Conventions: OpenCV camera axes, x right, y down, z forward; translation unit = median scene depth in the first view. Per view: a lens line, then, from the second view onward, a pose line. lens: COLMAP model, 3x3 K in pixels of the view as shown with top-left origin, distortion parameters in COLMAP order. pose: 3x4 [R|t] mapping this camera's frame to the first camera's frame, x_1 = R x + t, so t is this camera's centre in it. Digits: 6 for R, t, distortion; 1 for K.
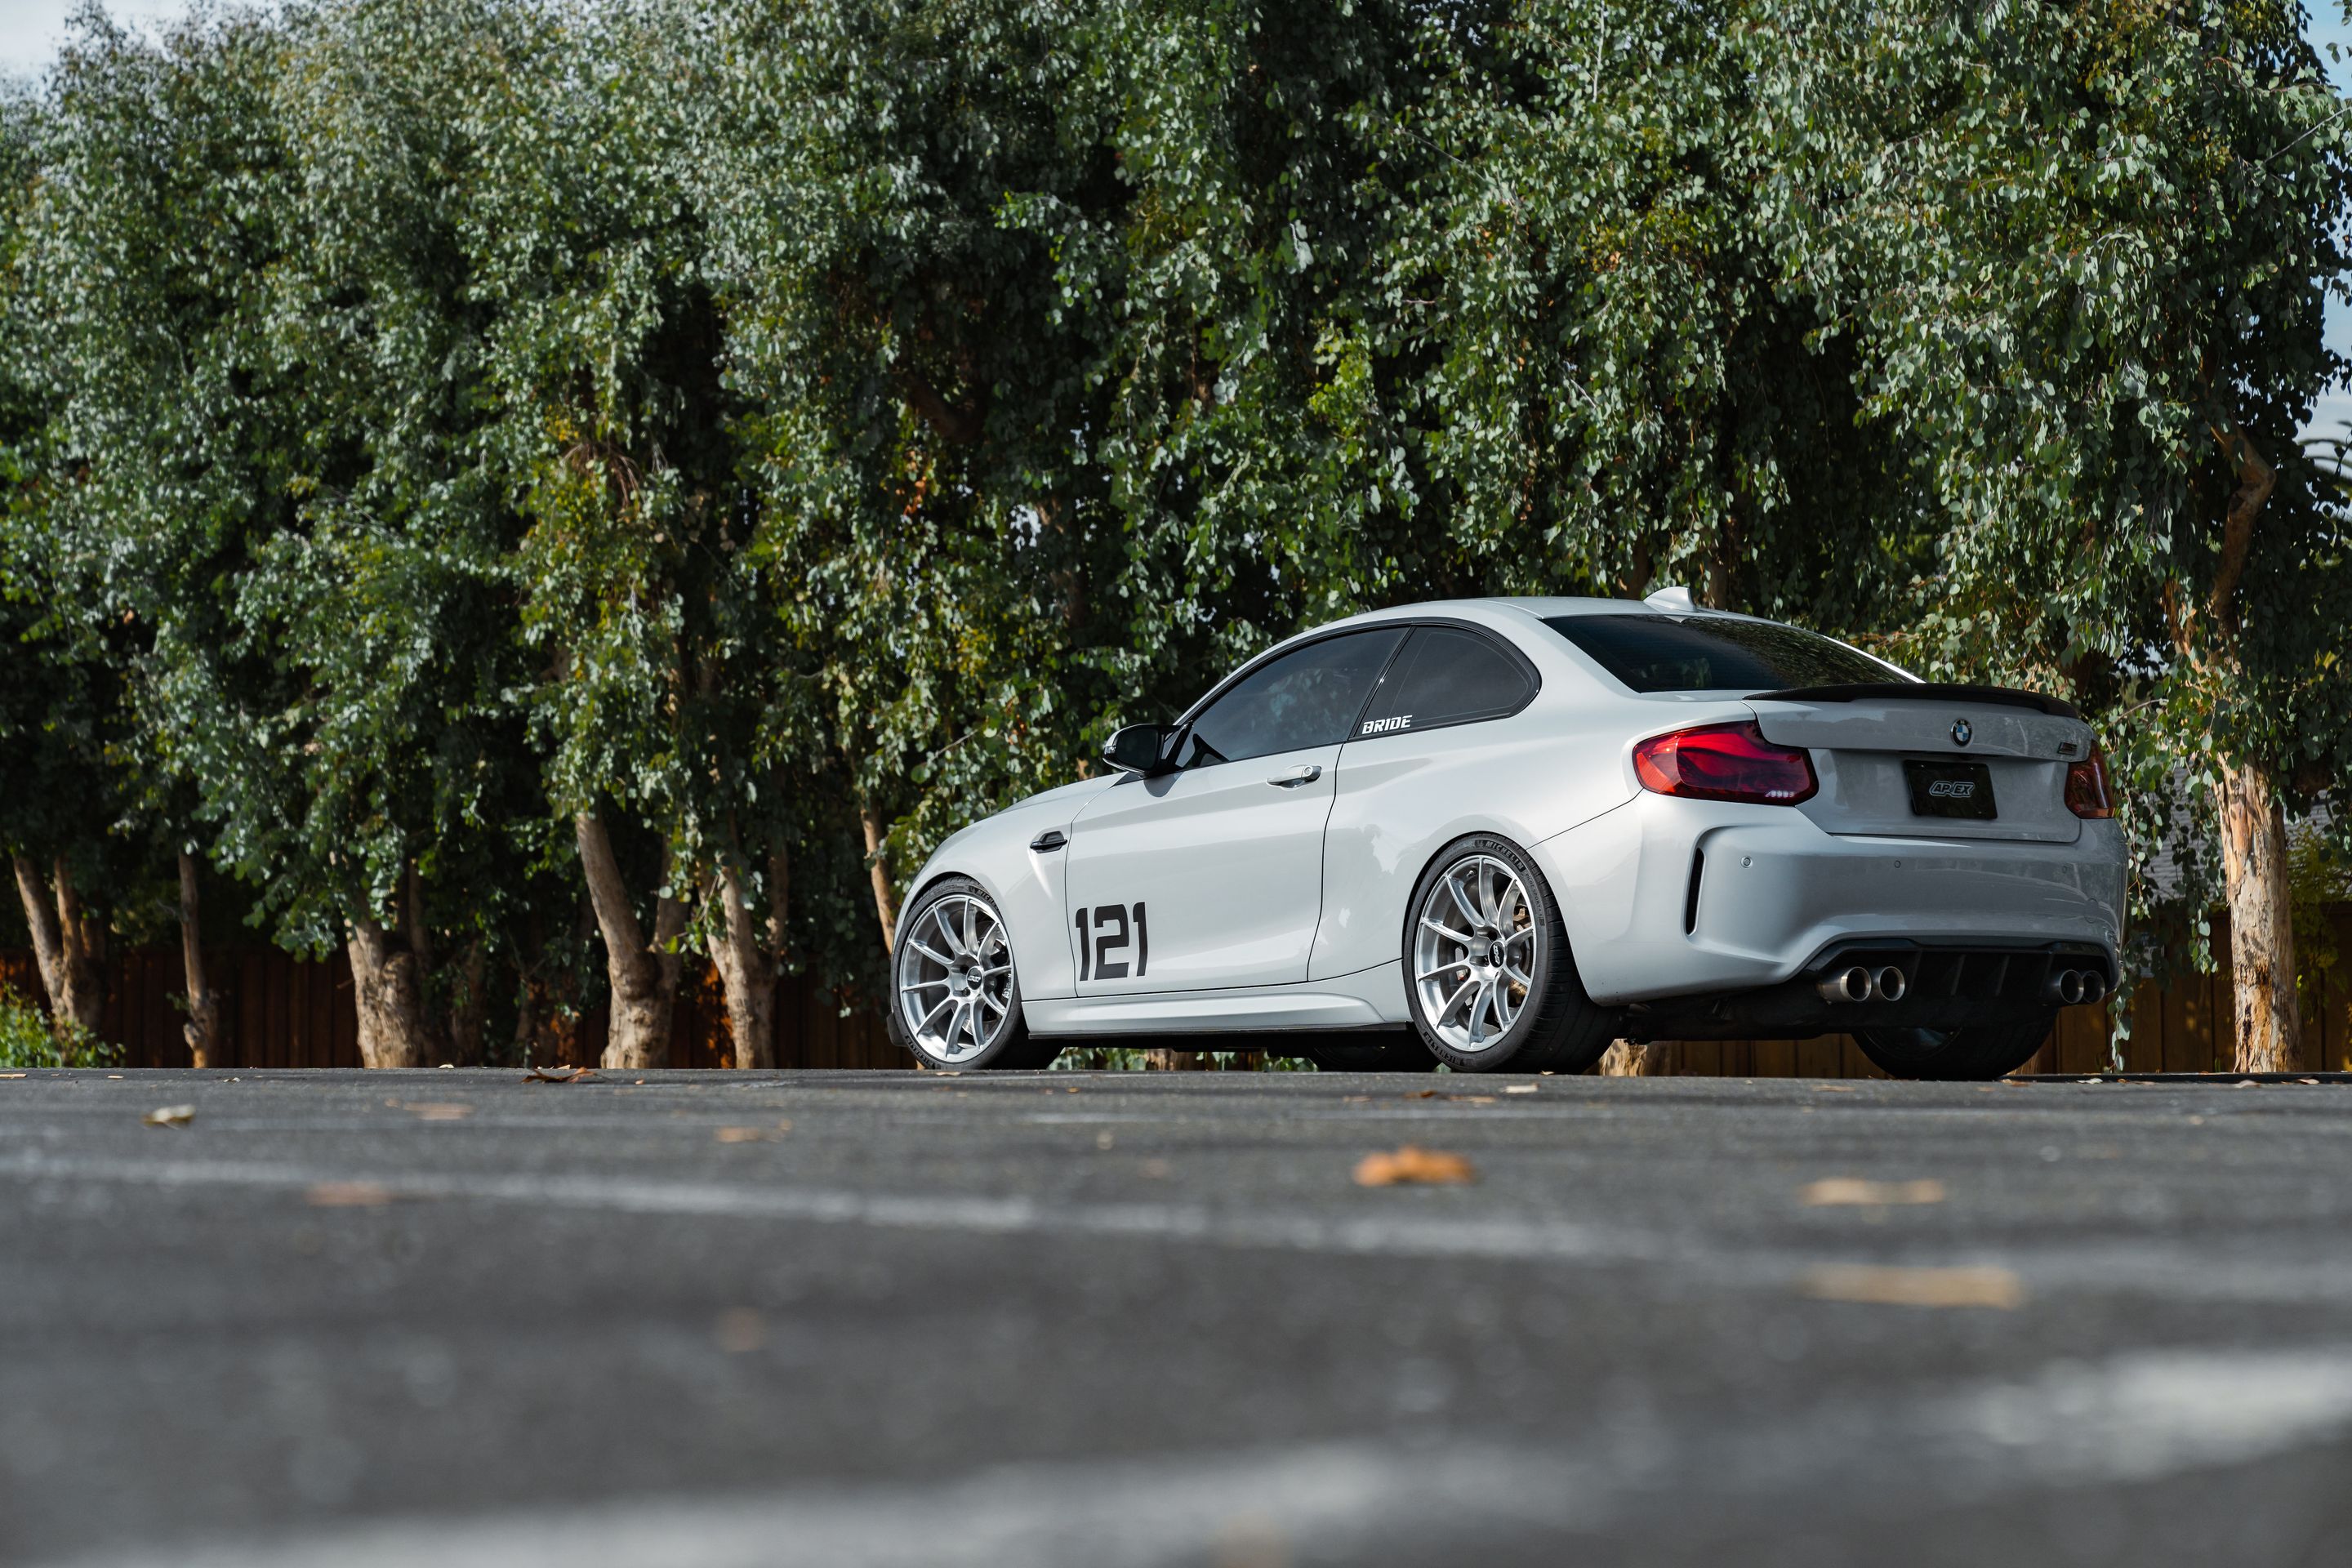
lens RADIAL K [[4614.7, 0, 1176.0], [0, 4614.7, 784.0], [0, 0, 1]] dist [0.027047, -0.017391]
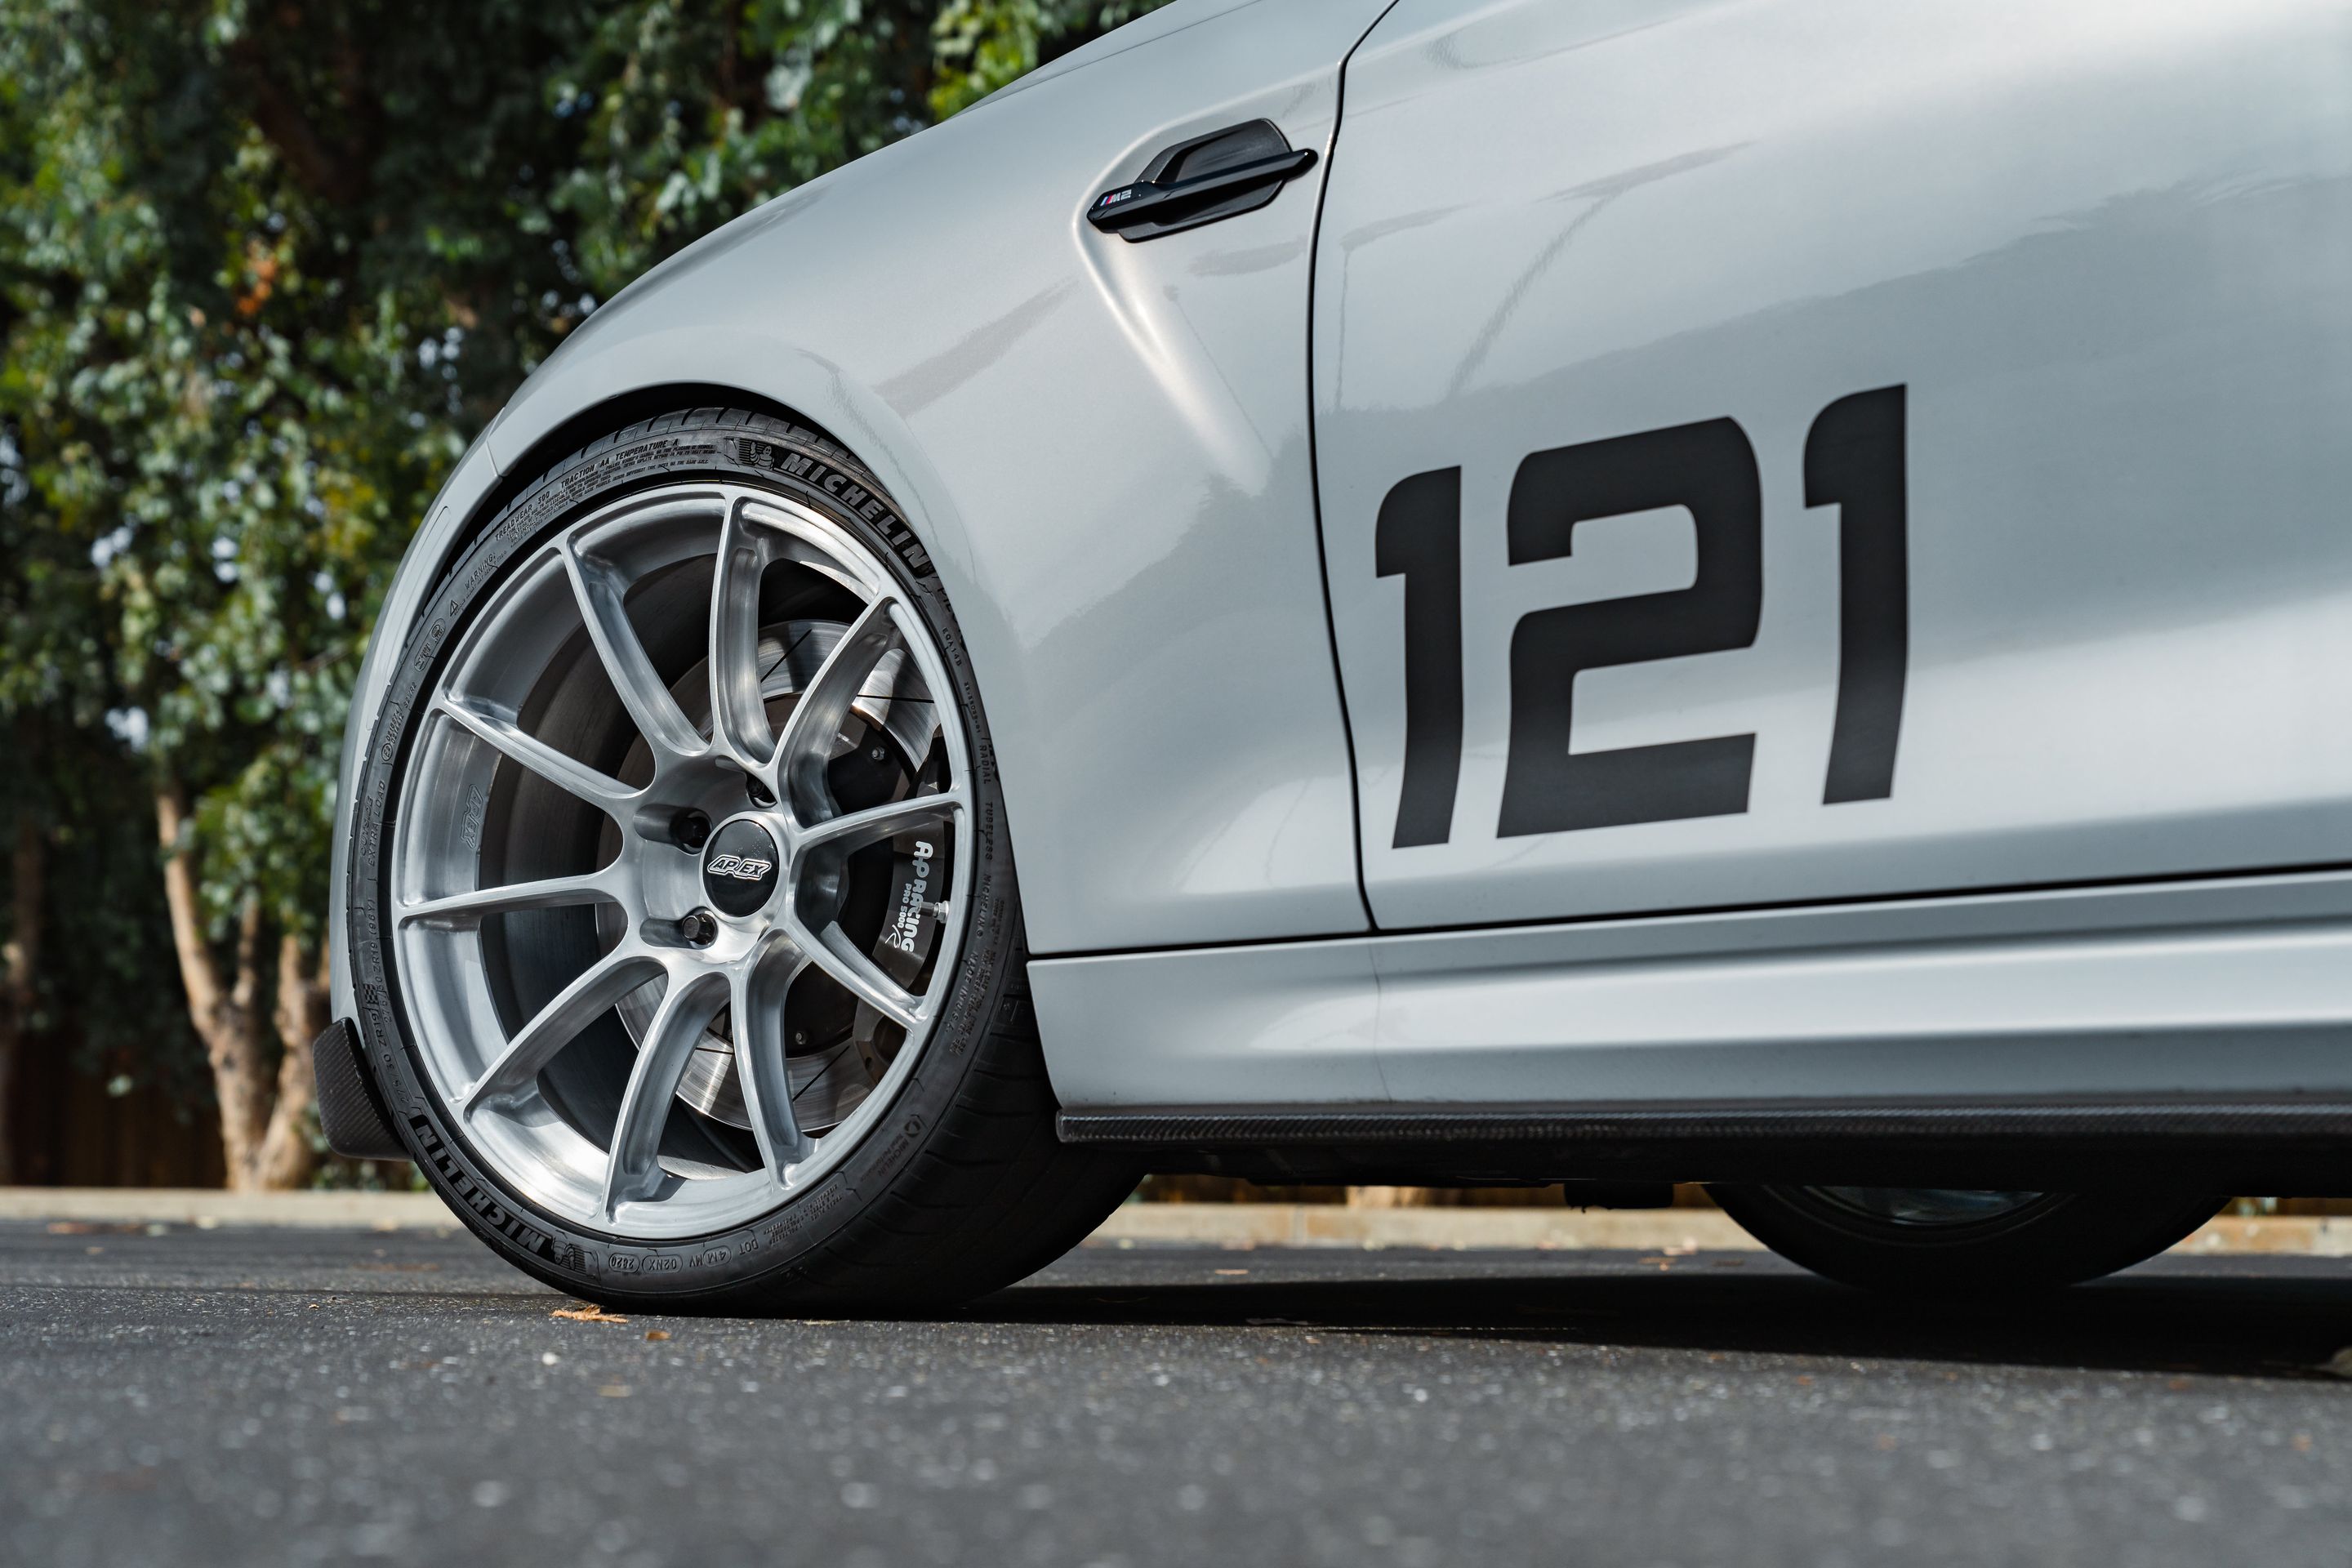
lens RADIAL K [[3949.3, 0, 1176.0], [0, 3949.3, 784.0], [0, 0, 1]] dist [0.032982, 0.126956]
pose [[0.981920, 0.032435, 0.186495, -0.058804], [-0.026151, 0.999007, -0.036059, 0.044484], [-0.187480, 0.030530, 0.981794, 0.805695]]
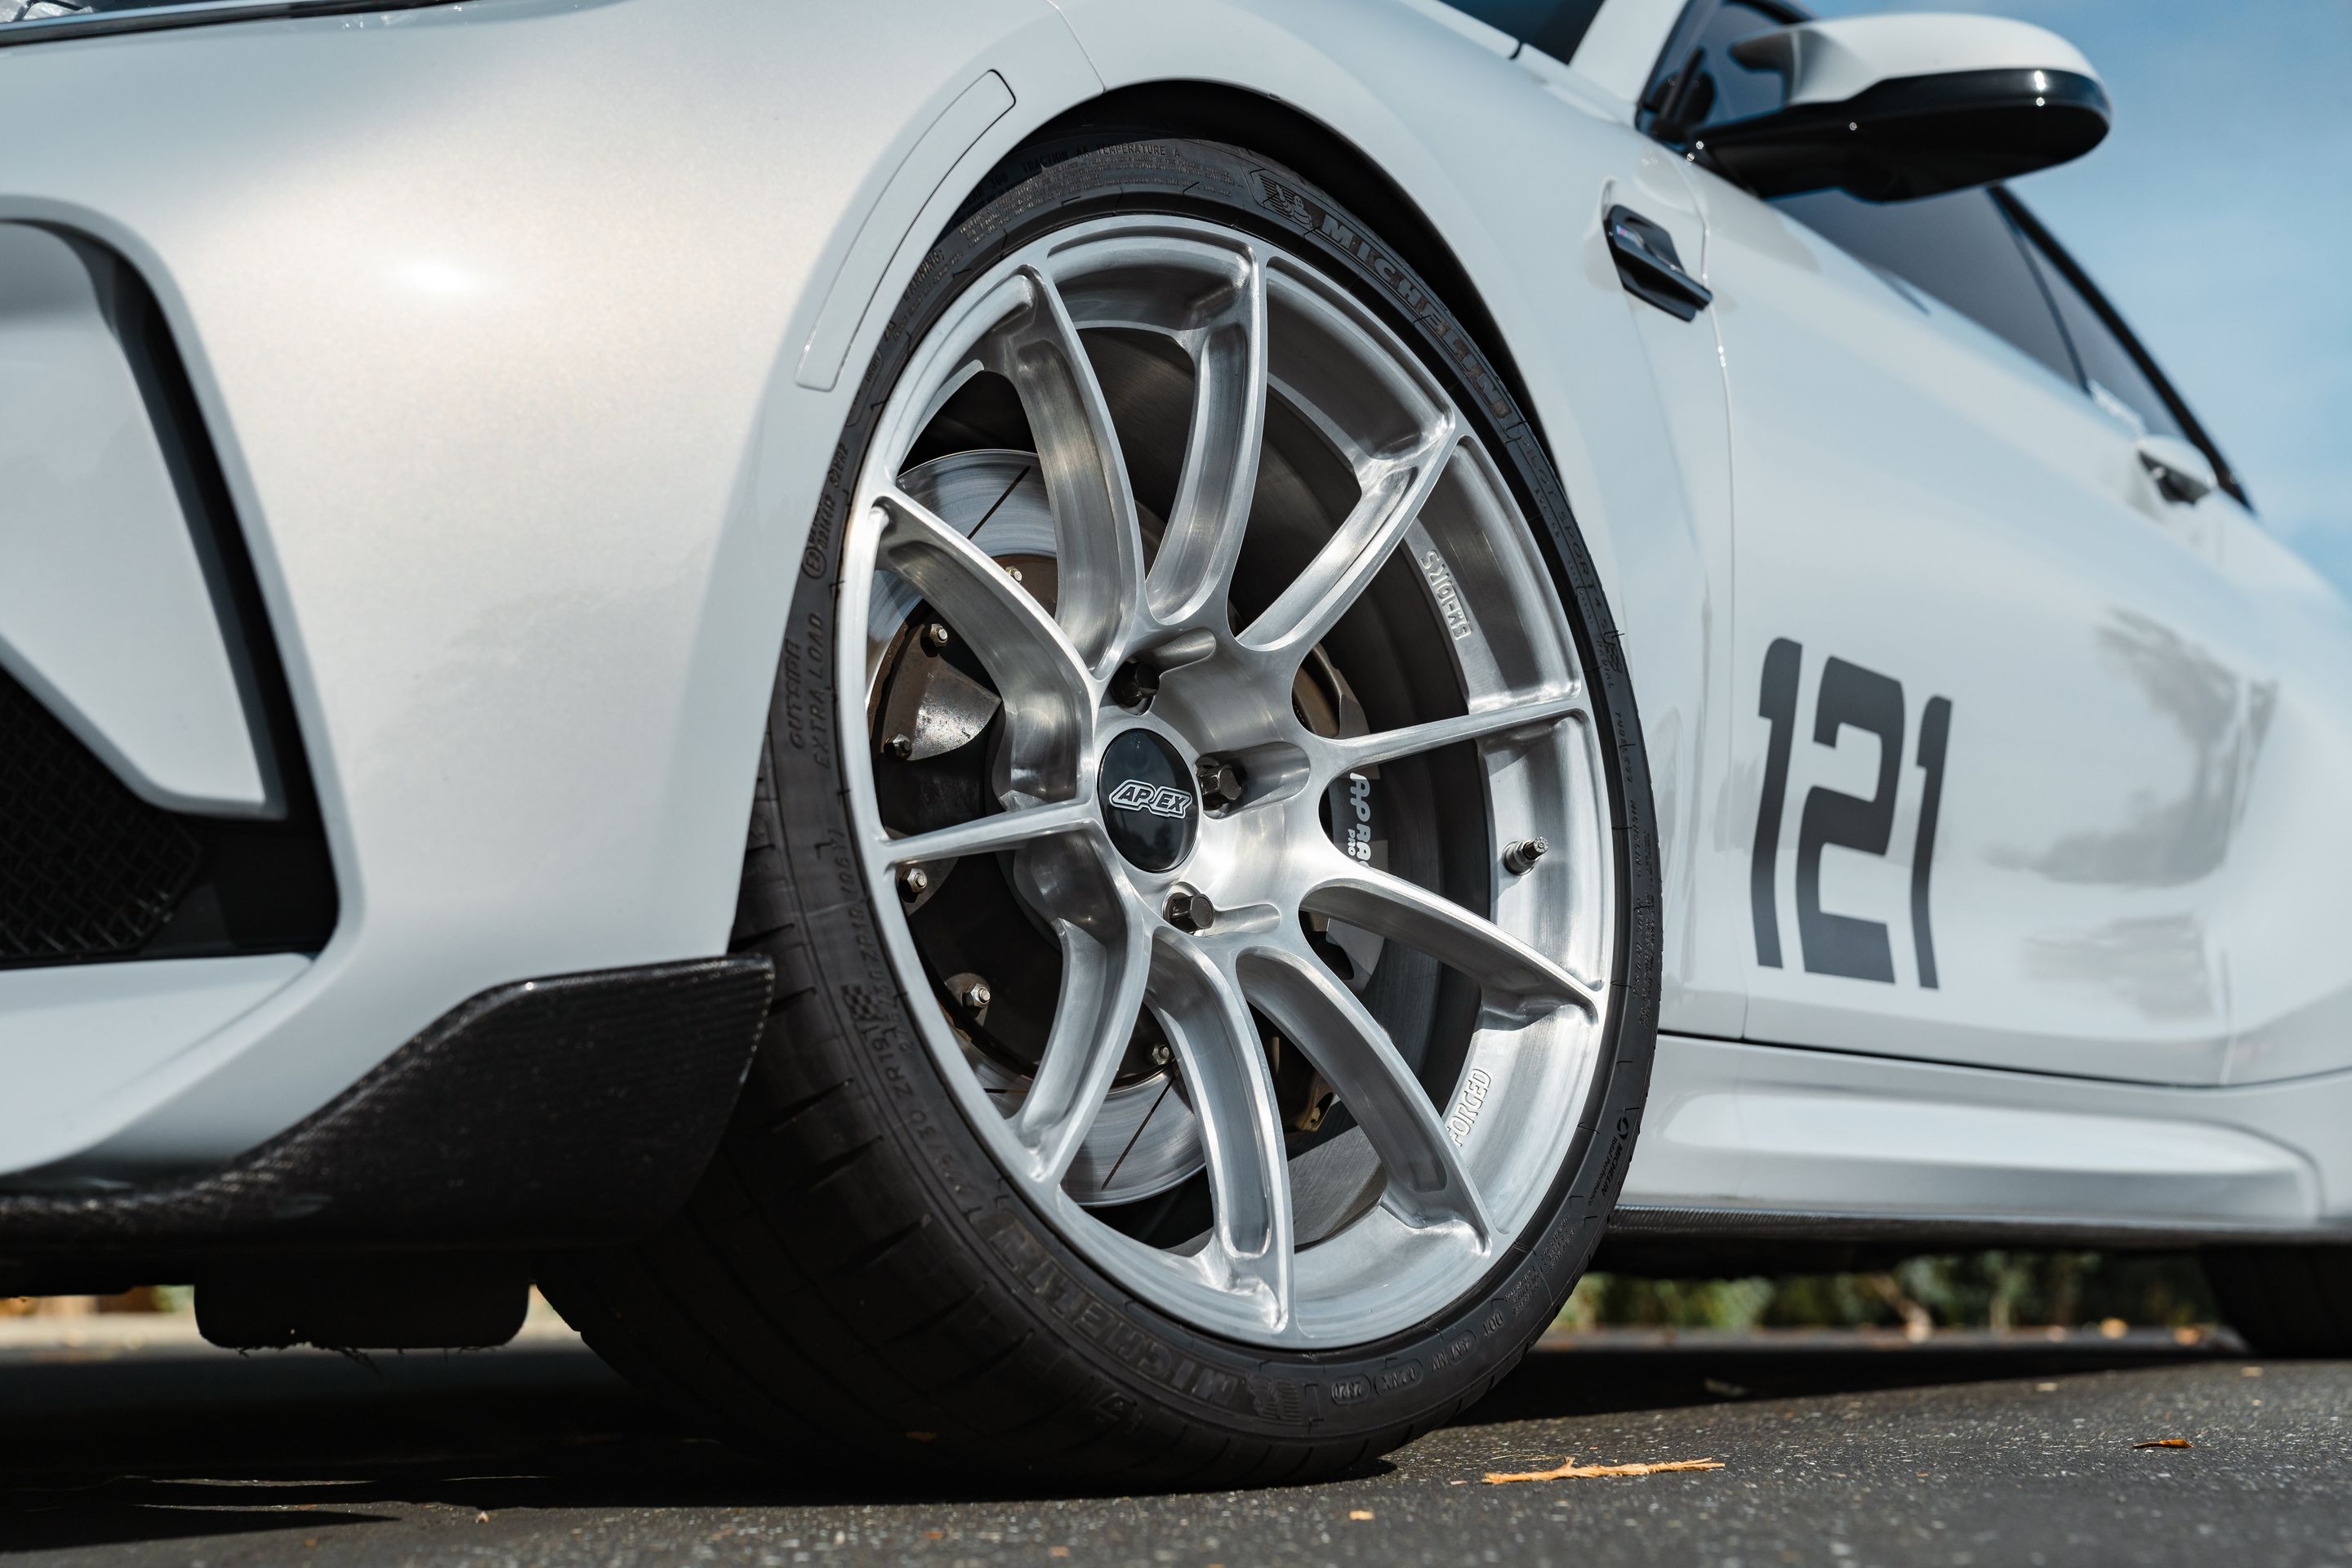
lens RADIAL K [[3262.6, 0, 1176.0], [0, 3262.6, 784.0], [0, 0, 1]] dist [0.016015, -0.013661]
pose [[-0.396016, 0.141561, 0.907266, -0.142296], [-0.052510, 0.982937, -0.176288, 0.059992], [-0.916741, -0.117453, -0.381825, 1.041707]]
